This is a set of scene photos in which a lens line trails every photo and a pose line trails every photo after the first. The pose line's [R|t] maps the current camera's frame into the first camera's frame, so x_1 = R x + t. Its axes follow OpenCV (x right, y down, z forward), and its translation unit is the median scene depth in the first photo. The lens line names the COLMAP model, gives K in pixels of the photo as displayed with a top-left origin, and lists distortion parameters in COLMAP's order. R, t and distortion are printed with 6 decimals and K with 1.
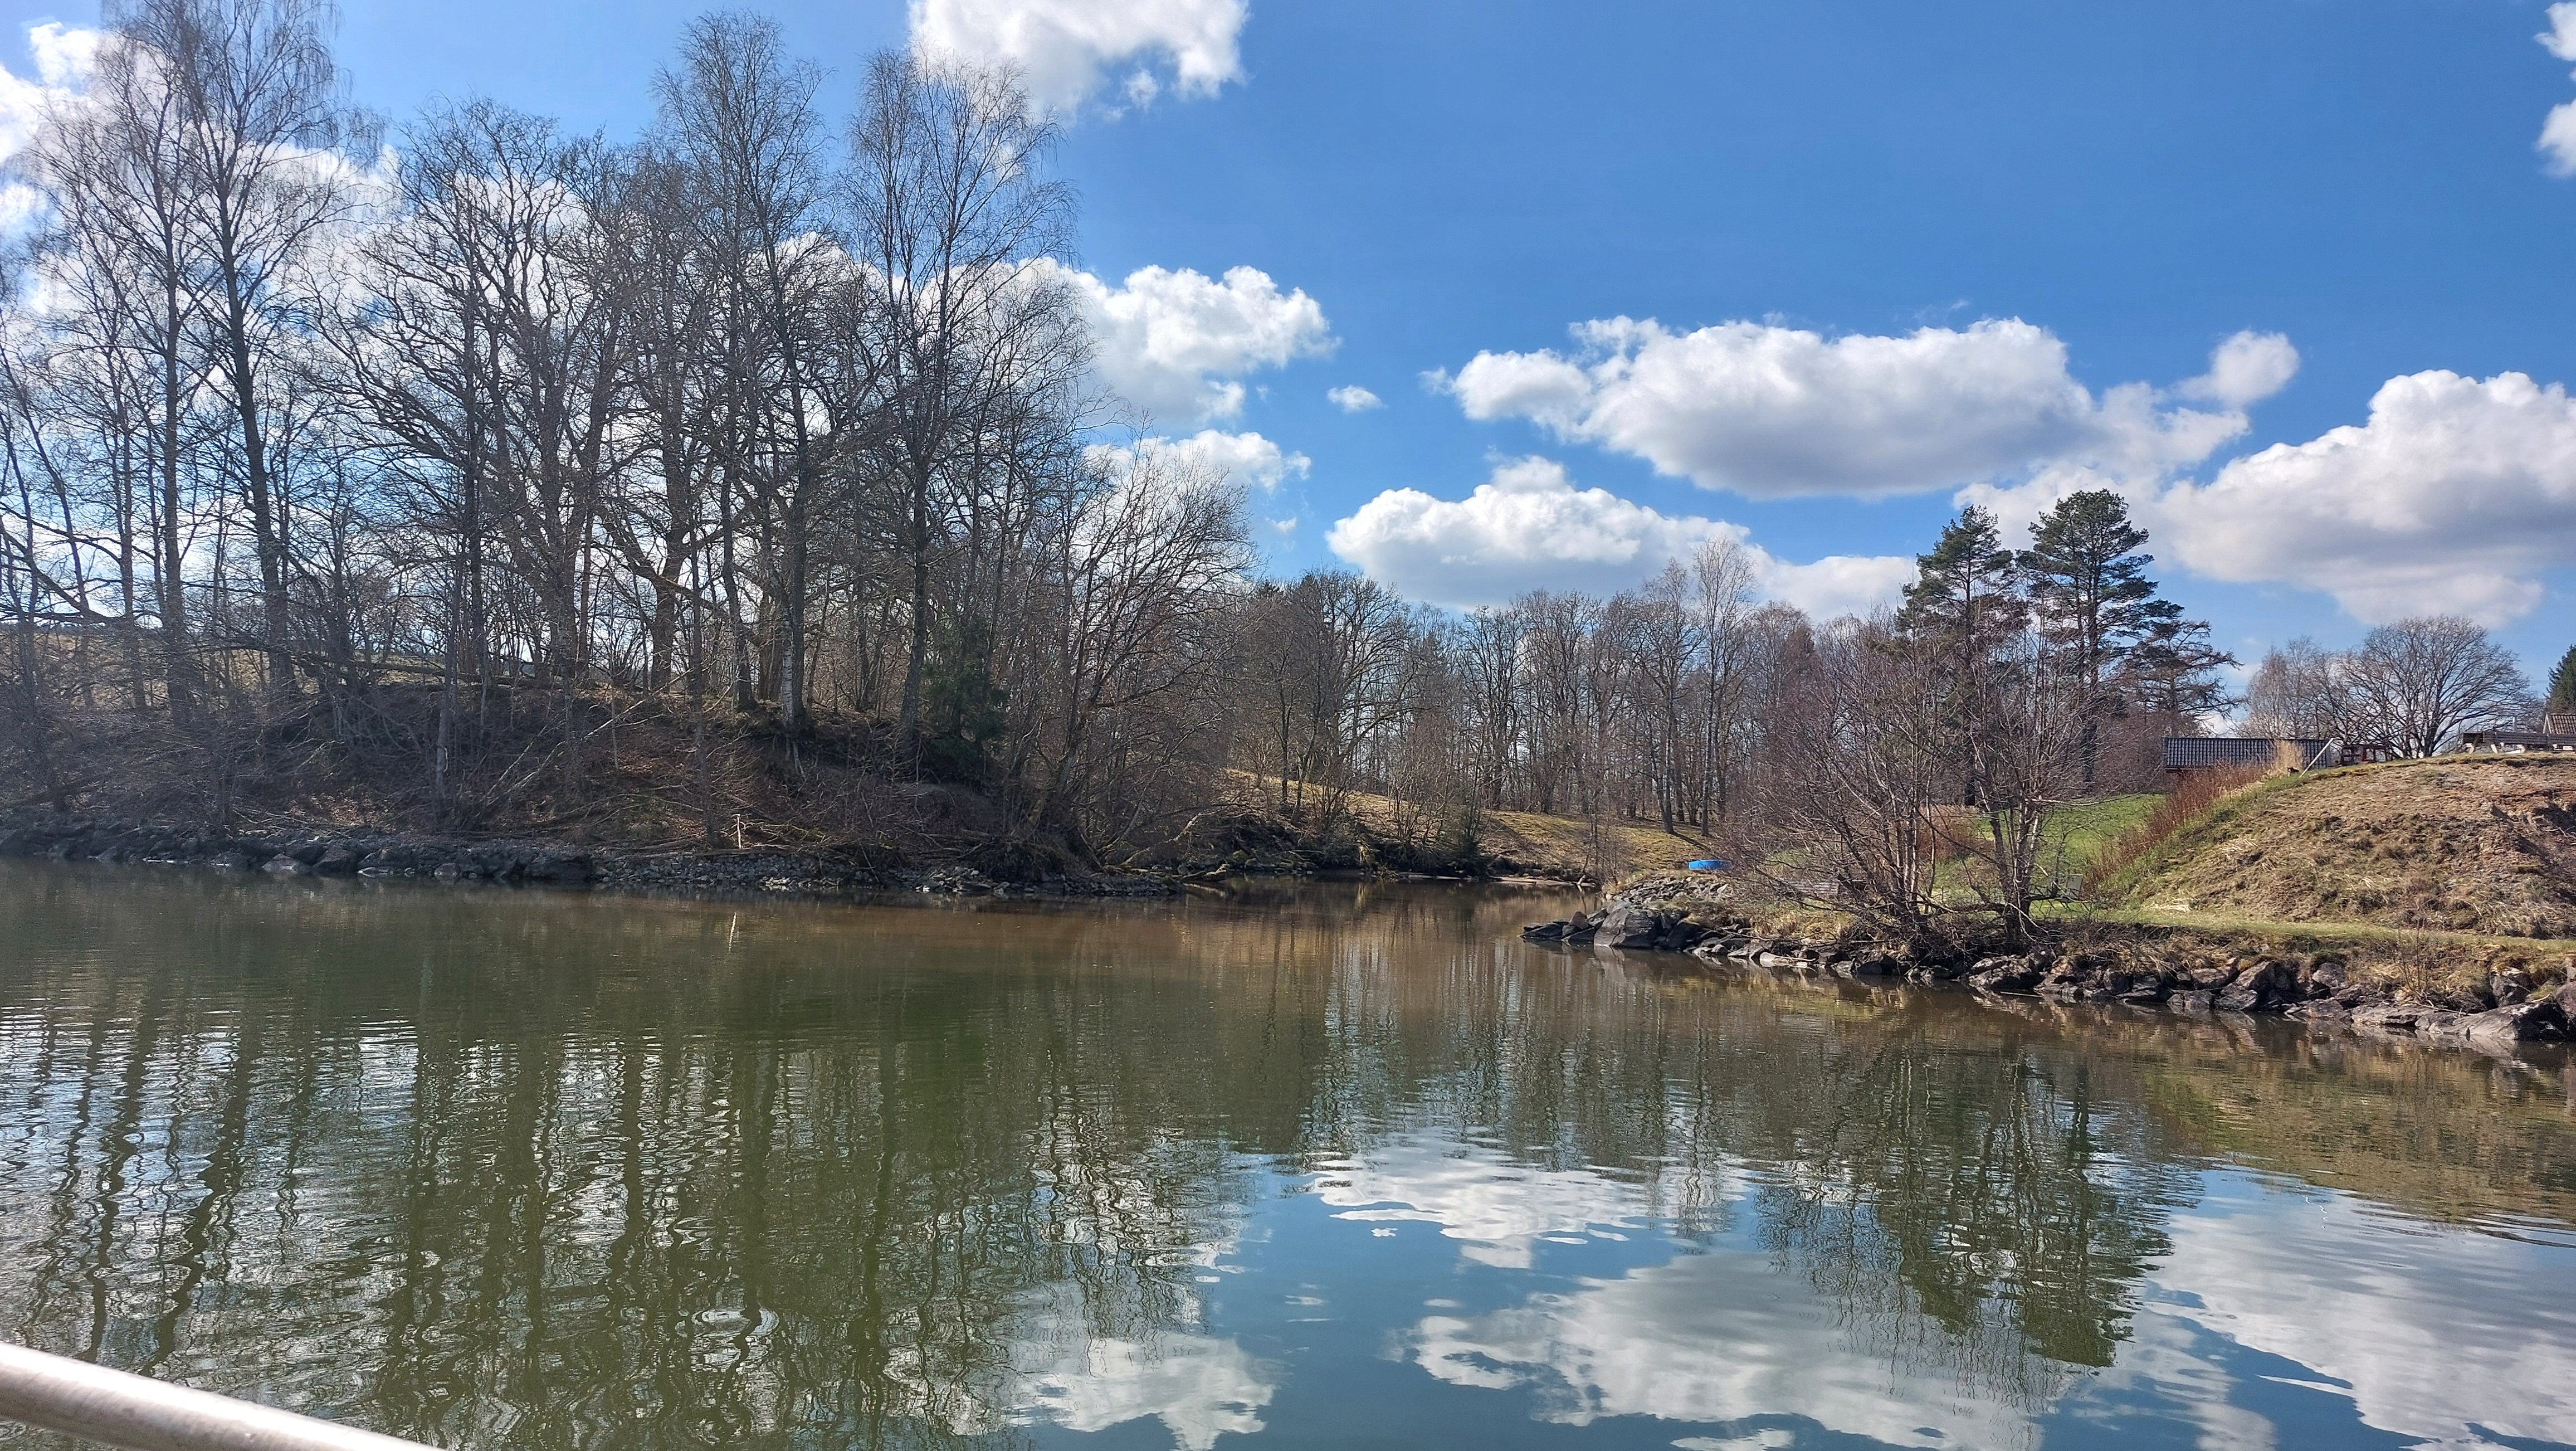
lens RADIAL K [[1817.3, 0, 1319.9], [0, 1817.3, 735.3], [0, 0, 1]] dist [0.103886, -0.135677]
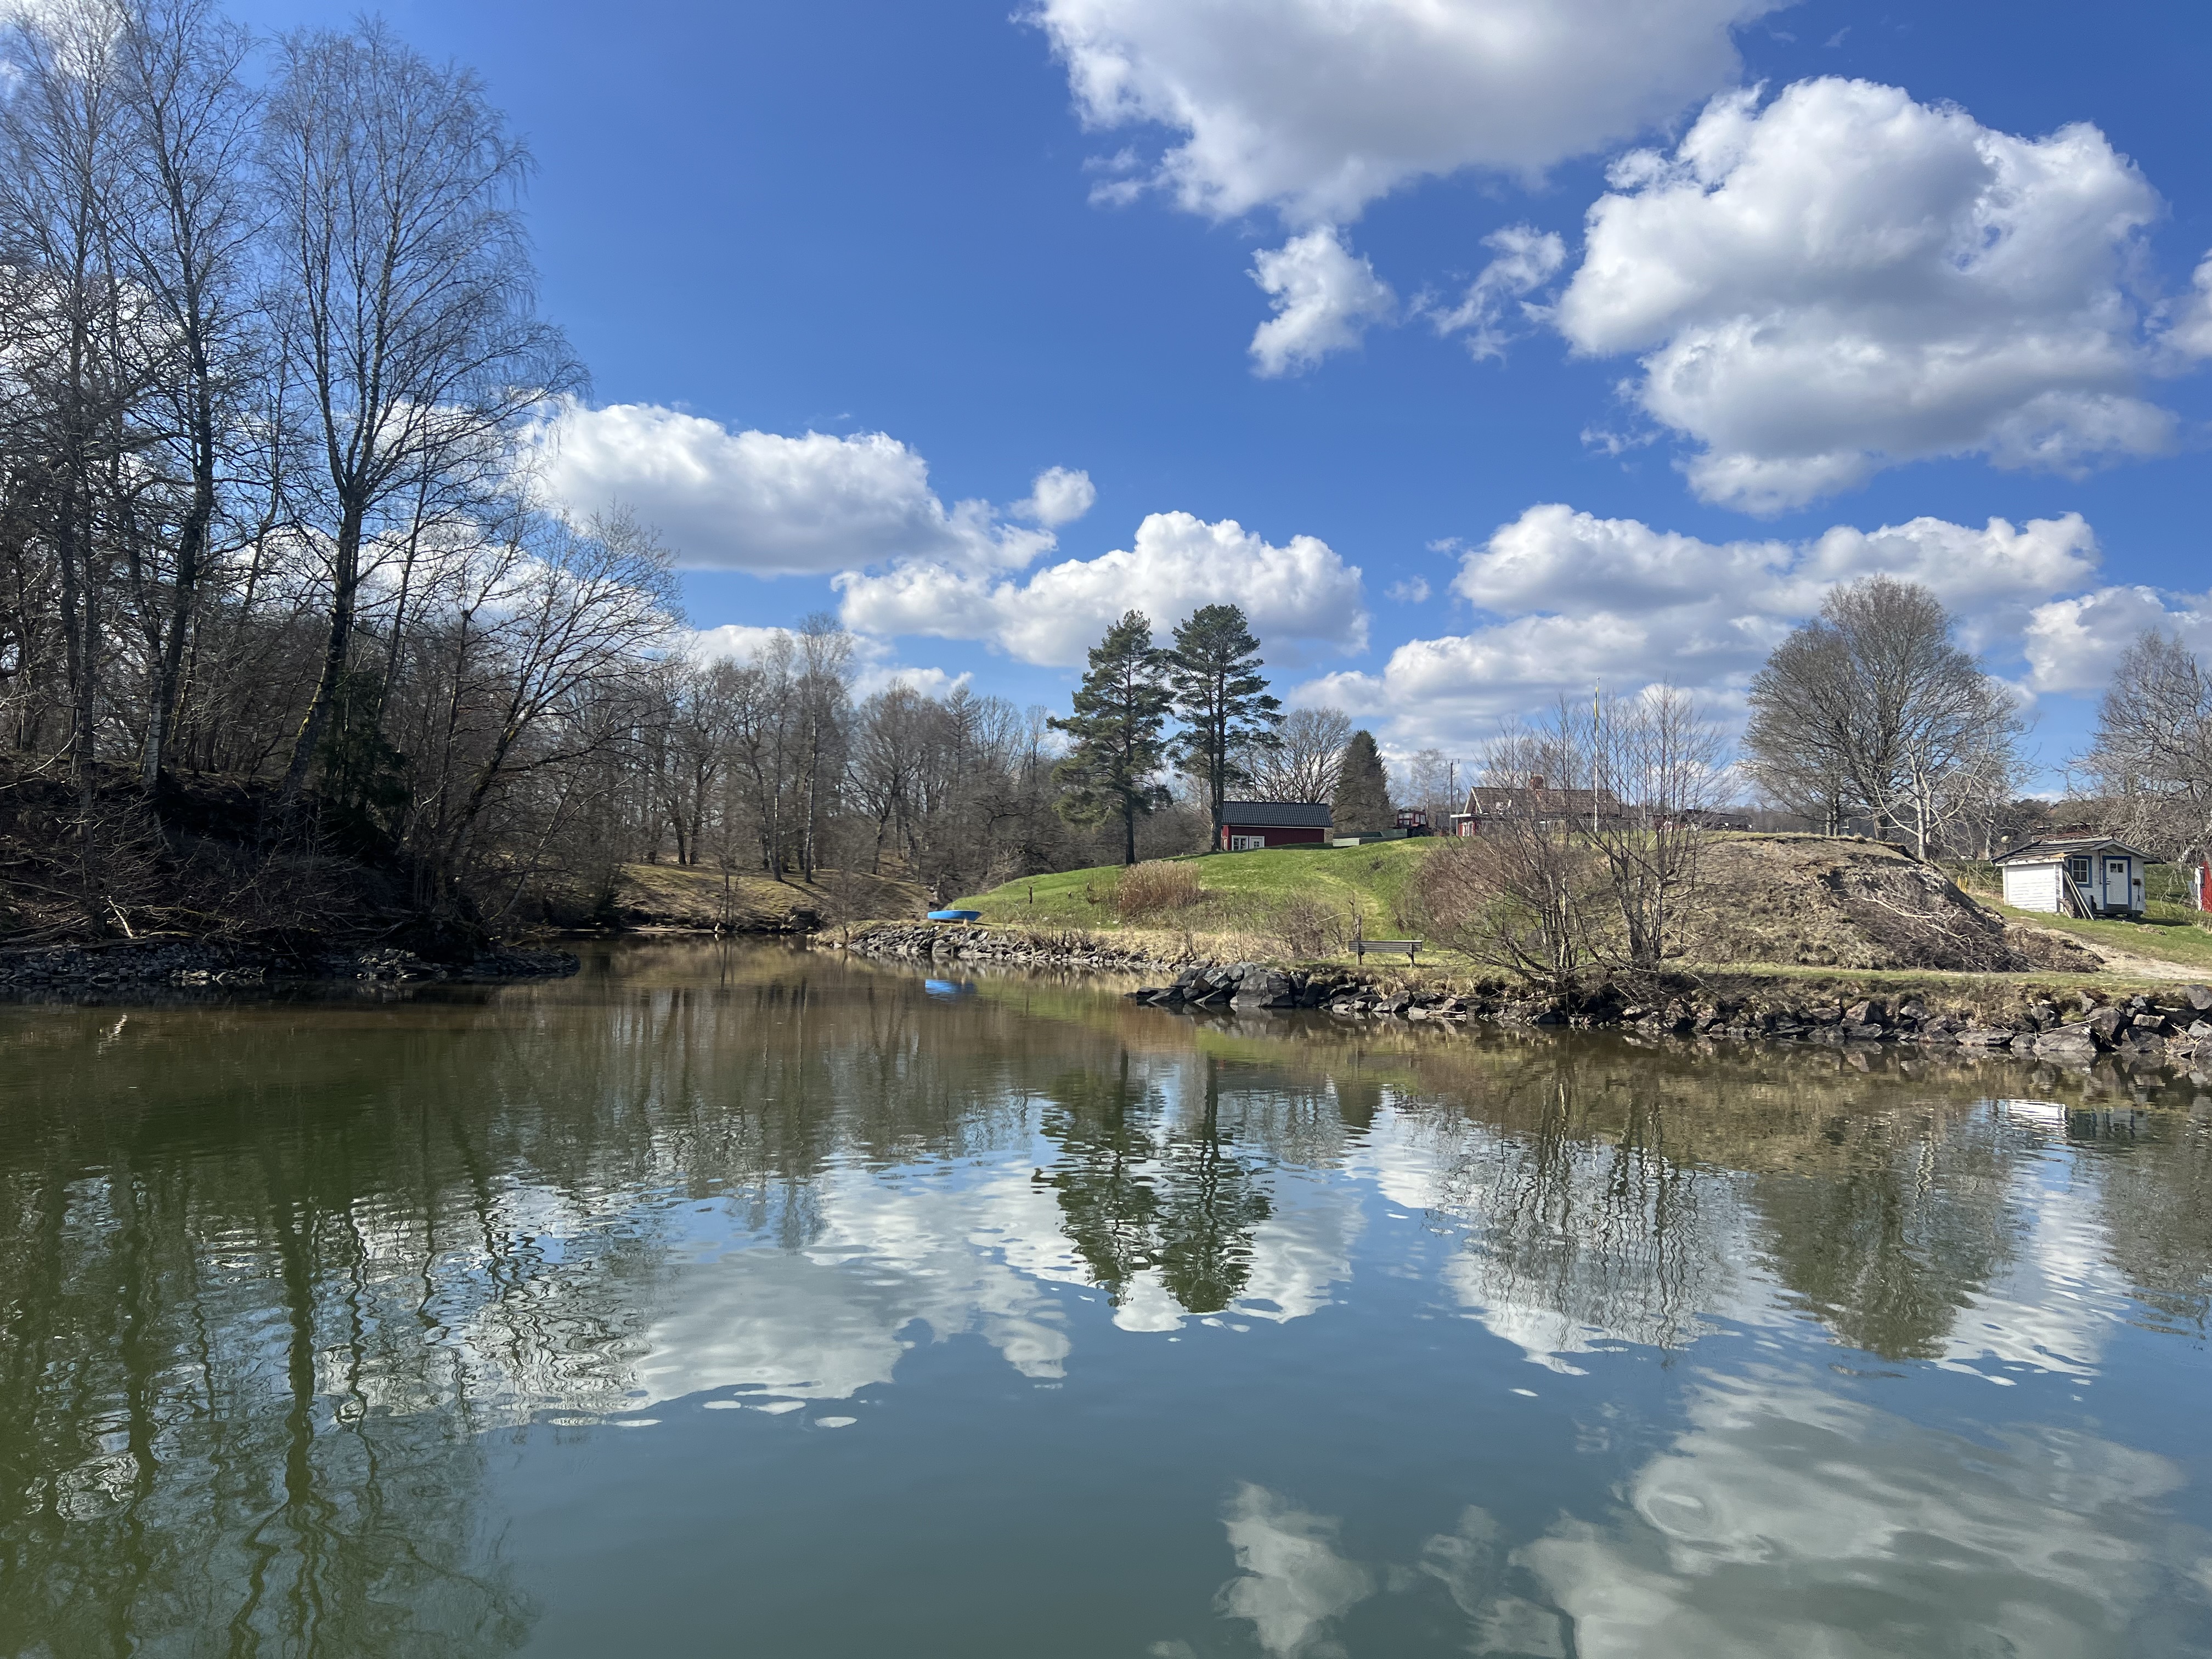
lens RADIAL K [[1622.0, 0, 1120.1], [0, 1622.0, 811.5], [0, 0, 1]] dist [0.087809, -0.103291]
pose [[0.872089, 0.005206, 0.489320, -0.192249], [-0.014182, 0.999792, 0.014638, -0.009012], [-0.489142, -0.019706, 0.871982, 0.077813]]
